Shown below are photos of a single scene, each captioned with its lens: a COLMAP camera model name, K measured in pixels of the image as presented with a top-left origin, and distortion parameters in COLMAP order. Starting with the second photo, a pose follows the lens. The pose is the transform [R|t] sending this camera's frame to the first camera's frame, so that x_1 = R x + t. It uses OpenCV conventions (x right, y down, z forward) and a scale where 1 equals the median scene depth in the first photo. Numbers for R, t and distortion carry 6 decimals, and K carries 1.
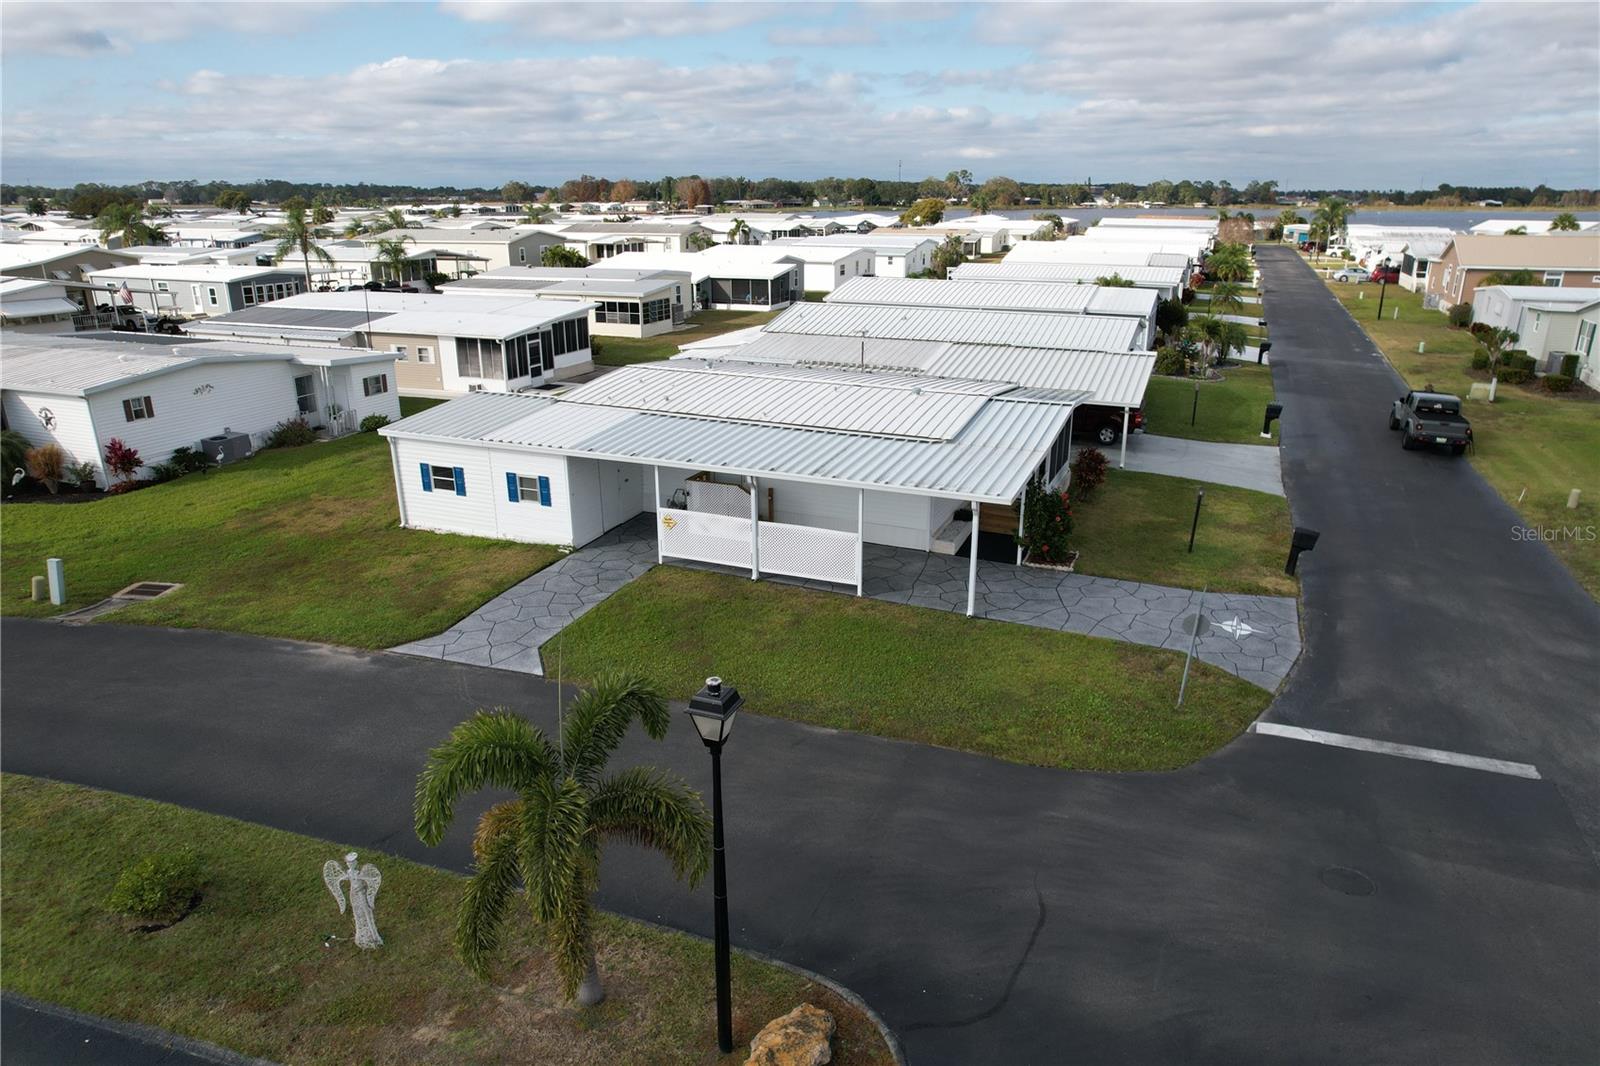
lens RADIAL K [[1017.3, 0, 812.4], [0, 1017.3, 533.9], [0, 0, 1]] dist [-0.072543, 0.061059]
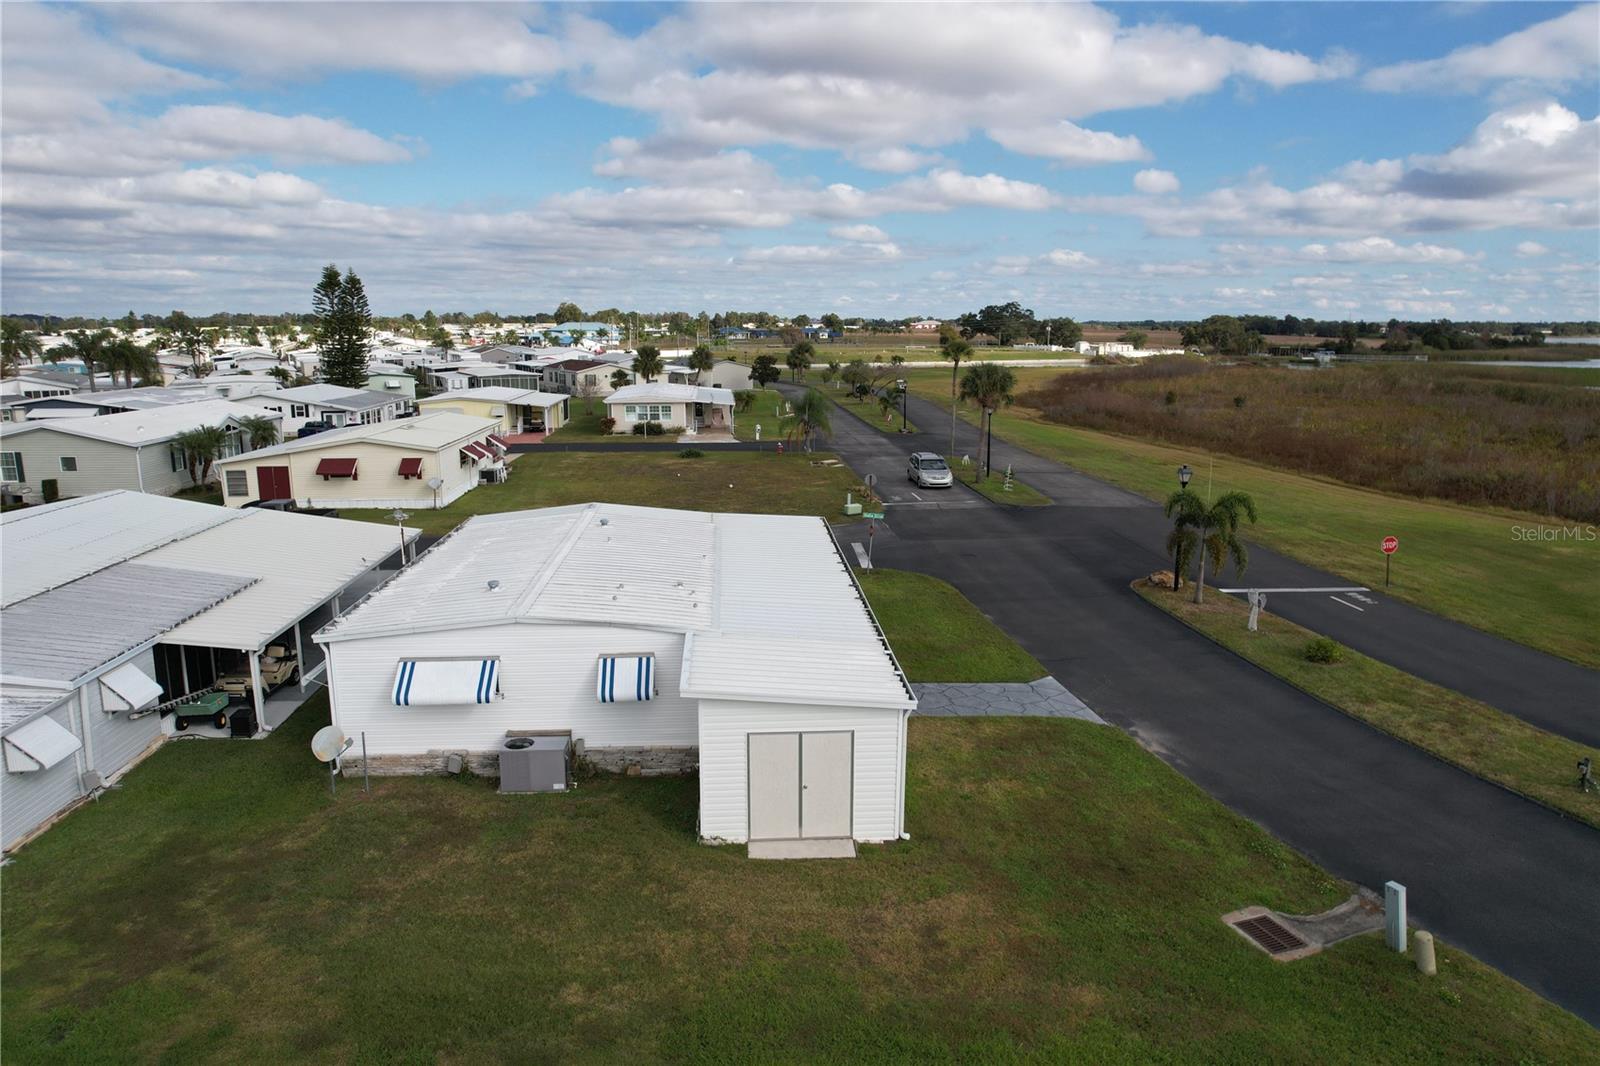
lens RADIAL K [[1017.3, 0, 812.4], [0, 1017.3, 533.9], [0, 0, 1]] dist [-0.072543, 0.061059]
pose [[-0.463610, -0.178556, 0.867861, -0.880170], [0.281954, 0.898838, 0.335549, -0.407140], [-0.839981, 0.400261, -0.366366, 1.165484]]
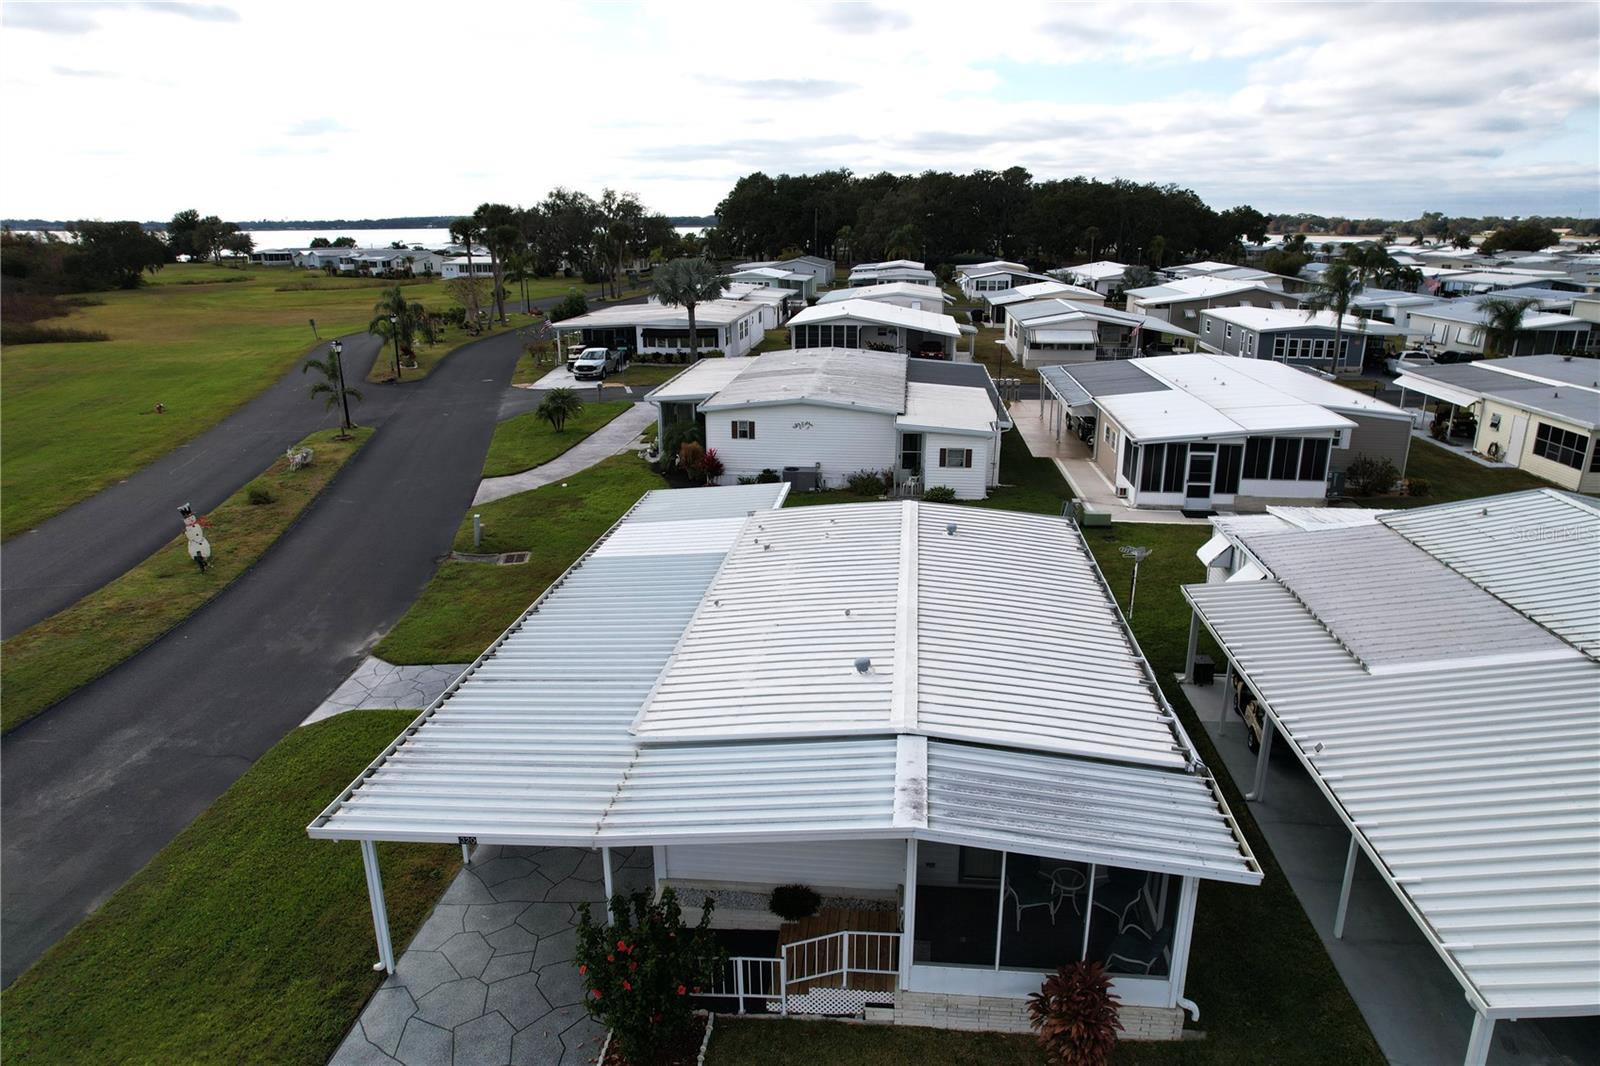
lens RADIAL K [[1017.3, 0, 812.4], [0, 1017.3, 533.9], [0, 0, 1]] dist [-0.072543, 0.061059]
pose [[0.293584, 0.282020, -0.913386, 0.568814], [-0.305441, 0.933078, 0.189924, -0.296962], [0.905822, 0.223227, 0.360077, 0.729634]]
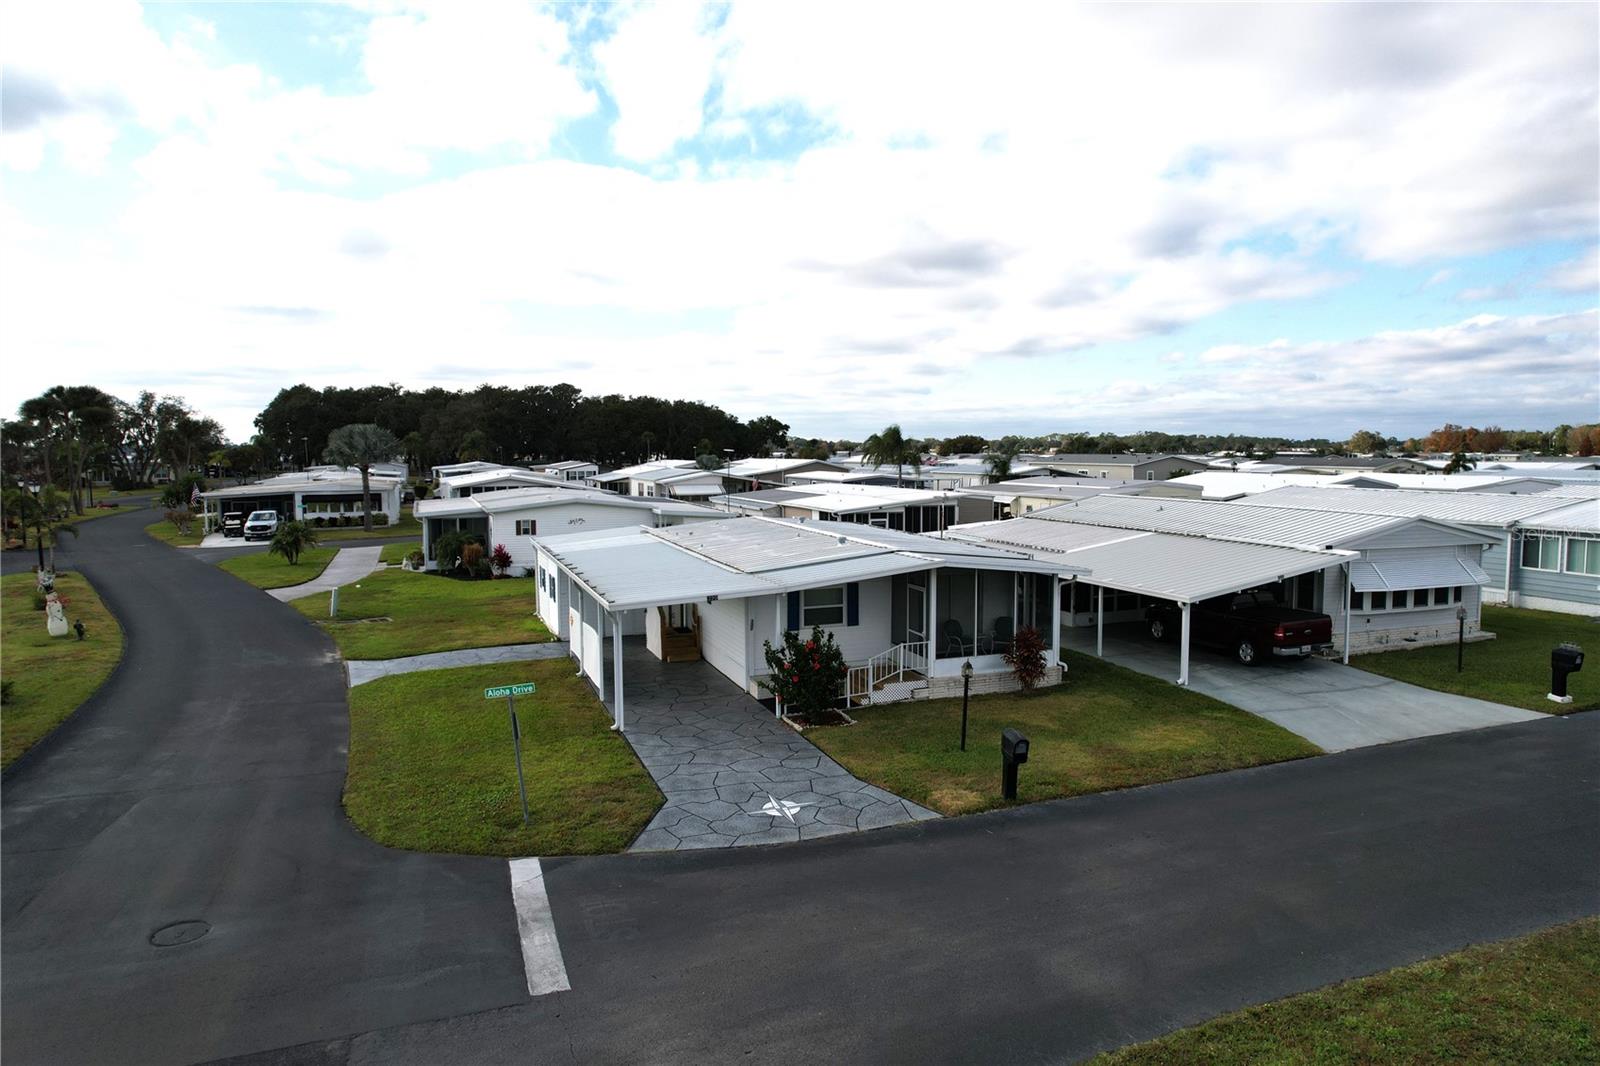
lens RADIAL K [[1017.3, 0, 812.4], [0, 1017.3, 533.9], [0, 0, 1]] dist [-0.072543, 0.061059]
pose [[0.690613, 0.058365, -0.720866, 0.745502], [-0.228647, 0.963235, -0.141063, -0.005000], [0.686130, 0.262244, 0.678567, 0.320162]]
